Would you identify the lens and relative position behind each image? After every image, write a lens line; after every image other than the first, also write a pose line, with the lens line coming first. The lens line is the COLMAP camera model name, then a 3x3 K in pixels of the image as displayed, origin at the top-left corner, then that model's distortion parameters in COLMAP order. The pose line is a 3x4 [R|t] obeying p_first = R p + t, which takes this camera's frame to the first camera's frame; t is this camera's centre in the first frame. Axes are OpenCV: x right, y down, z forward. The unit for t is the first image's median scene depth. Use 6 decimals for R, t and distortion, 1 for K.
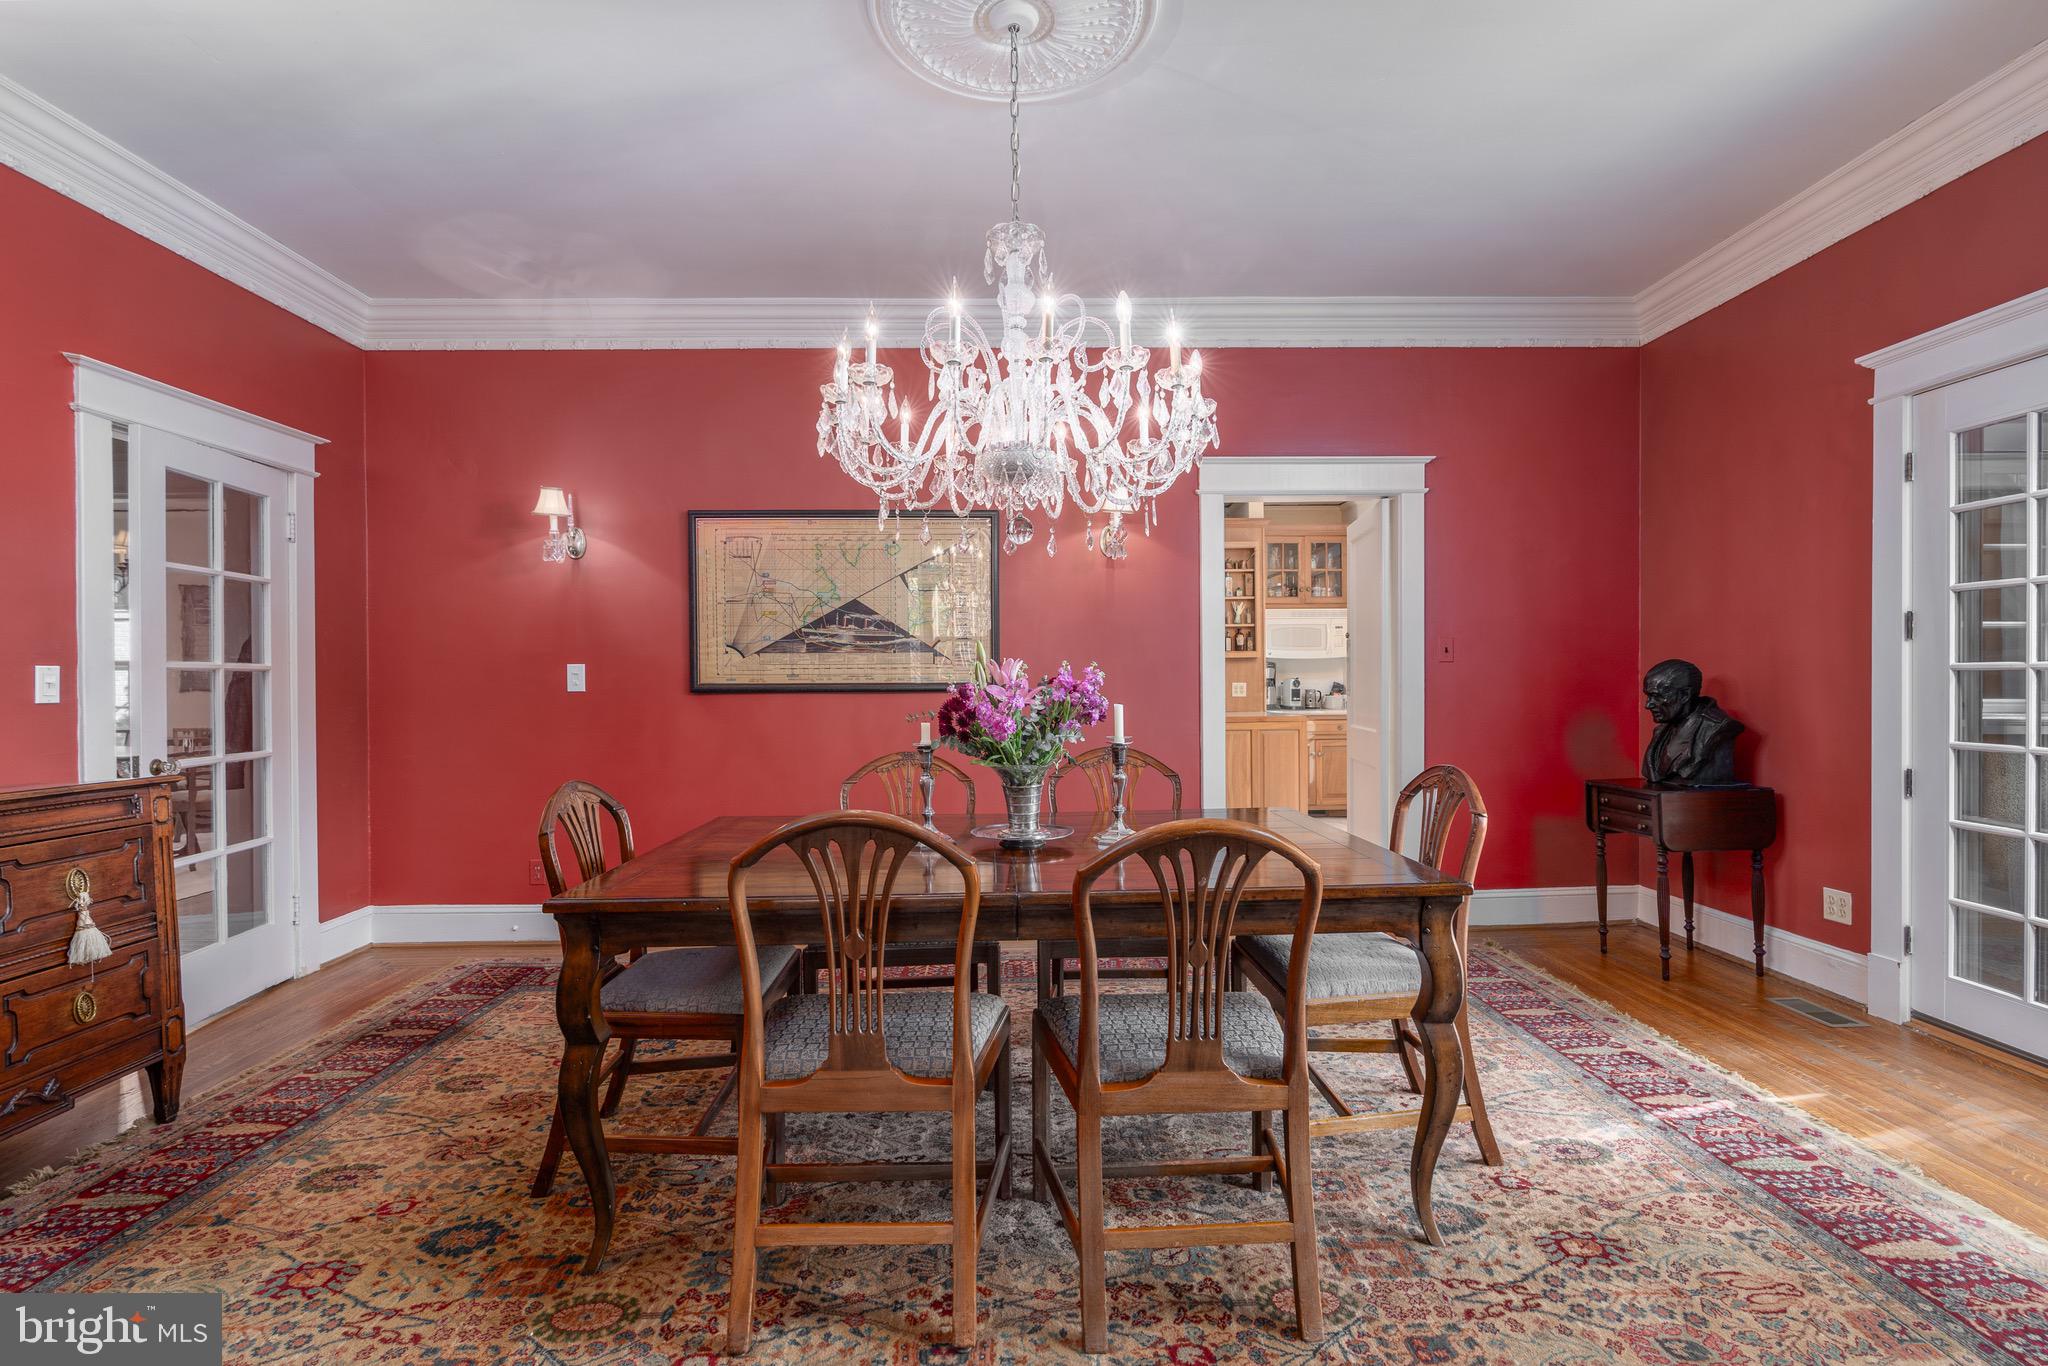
lens RADIAL K [[952.6, 0, 1024.0], [0, 952.6, 683.0], [0, 0, 1]] dist [-0.002684, -0.000219]
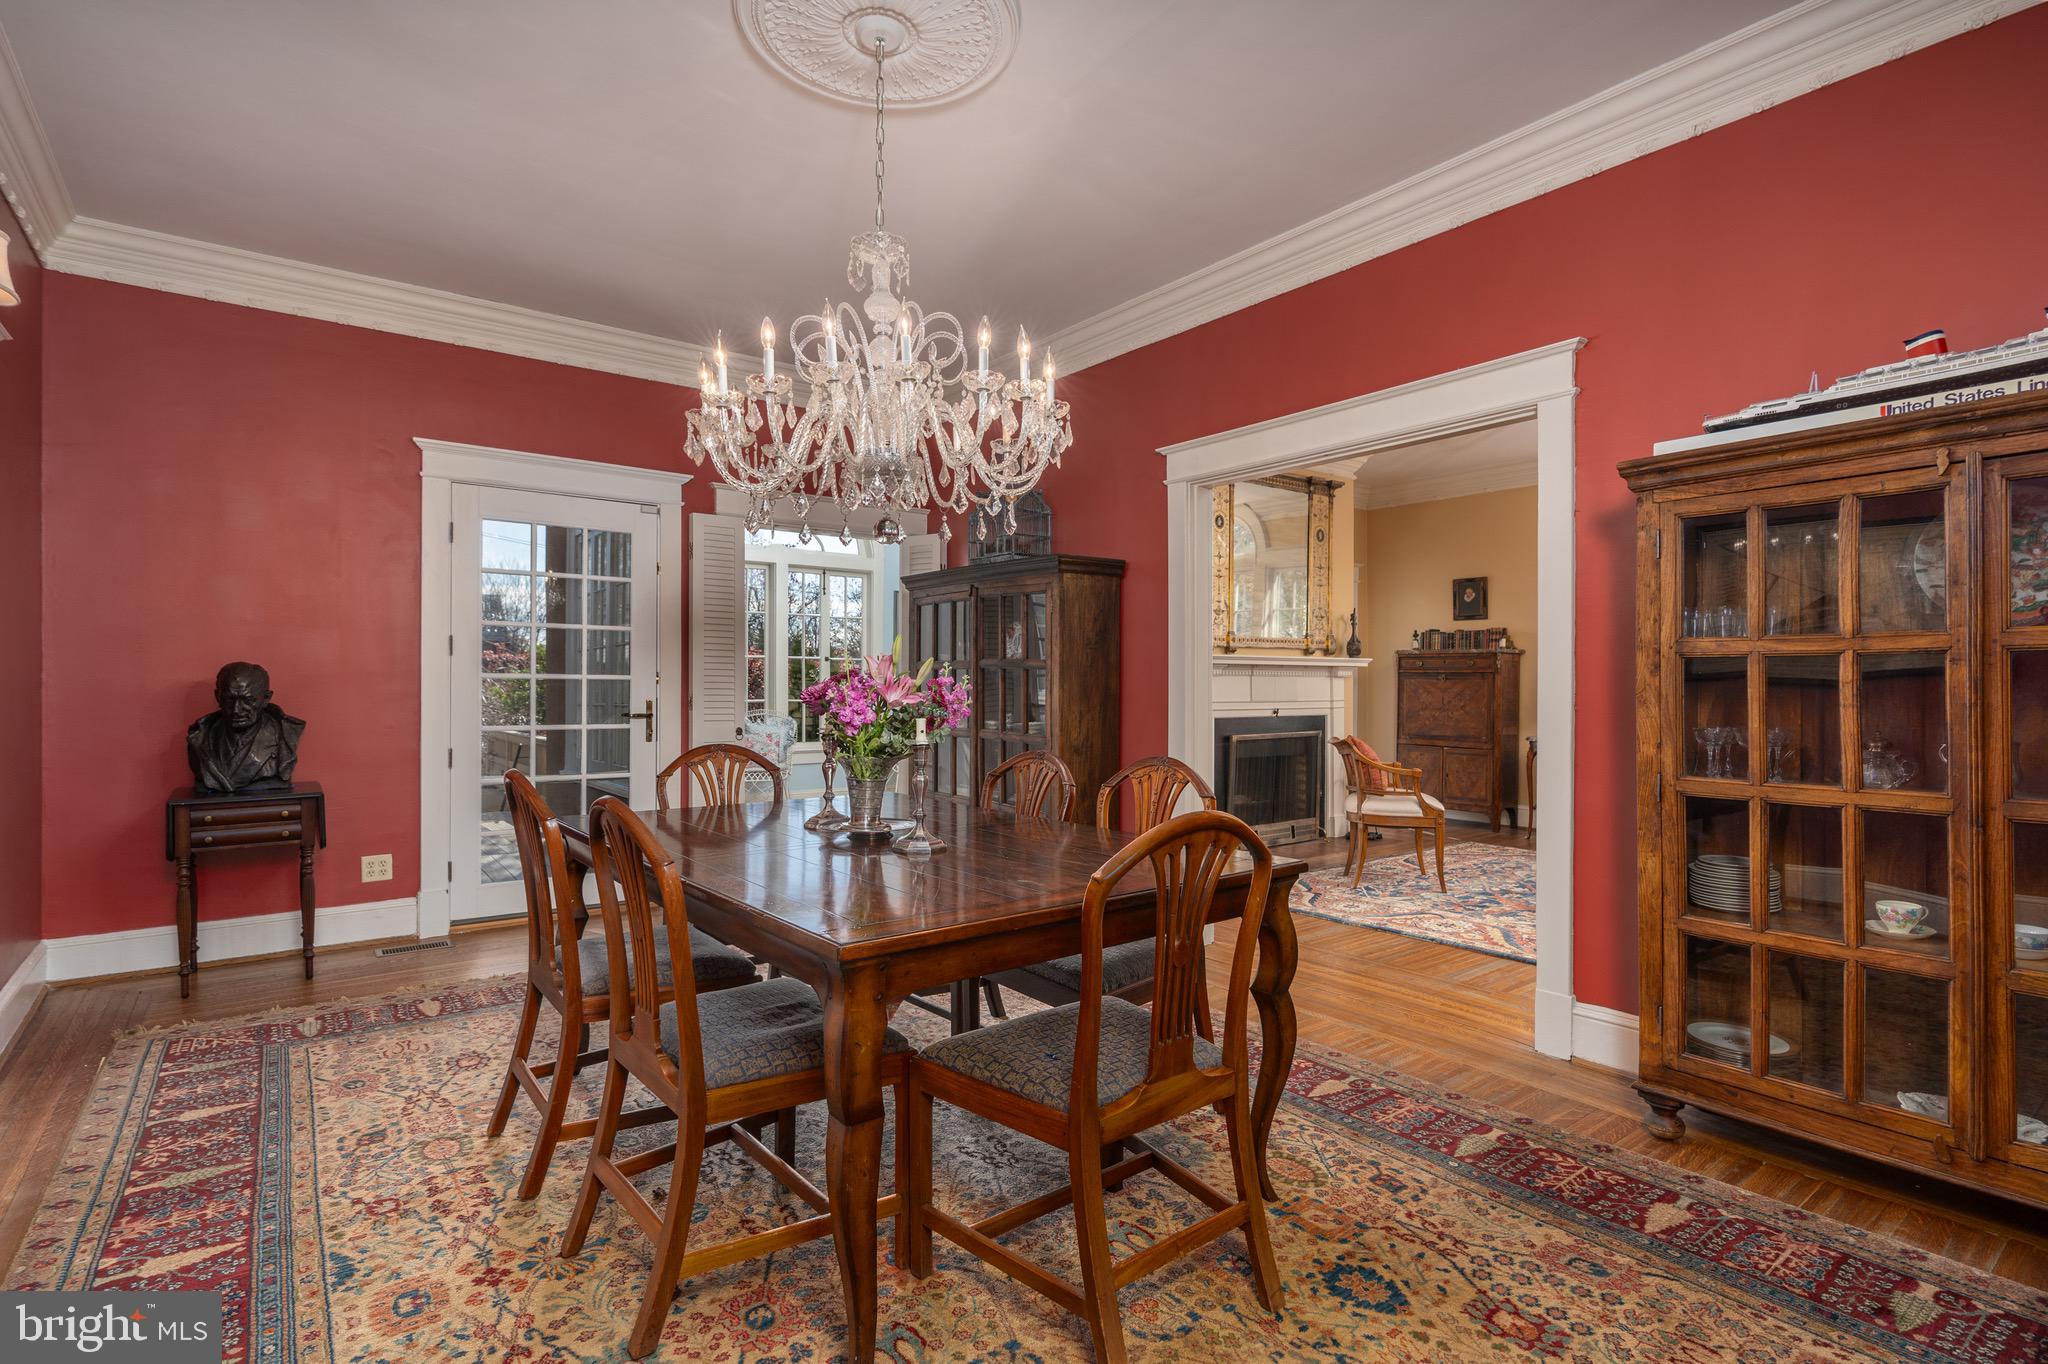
lens RADIAL K [[987.5, 0, 1066.1], [0, 987.5, 687.8], [0, 0, 1]] dist [0.000257, -0.000028]
pose [[-0.622145, 0.001716, 0.782900, -0.703742], [0.012438, 0.999893, 0.007693, 0.002440], [-0.782804, 0.014524, -0.622099, 1.100401]]
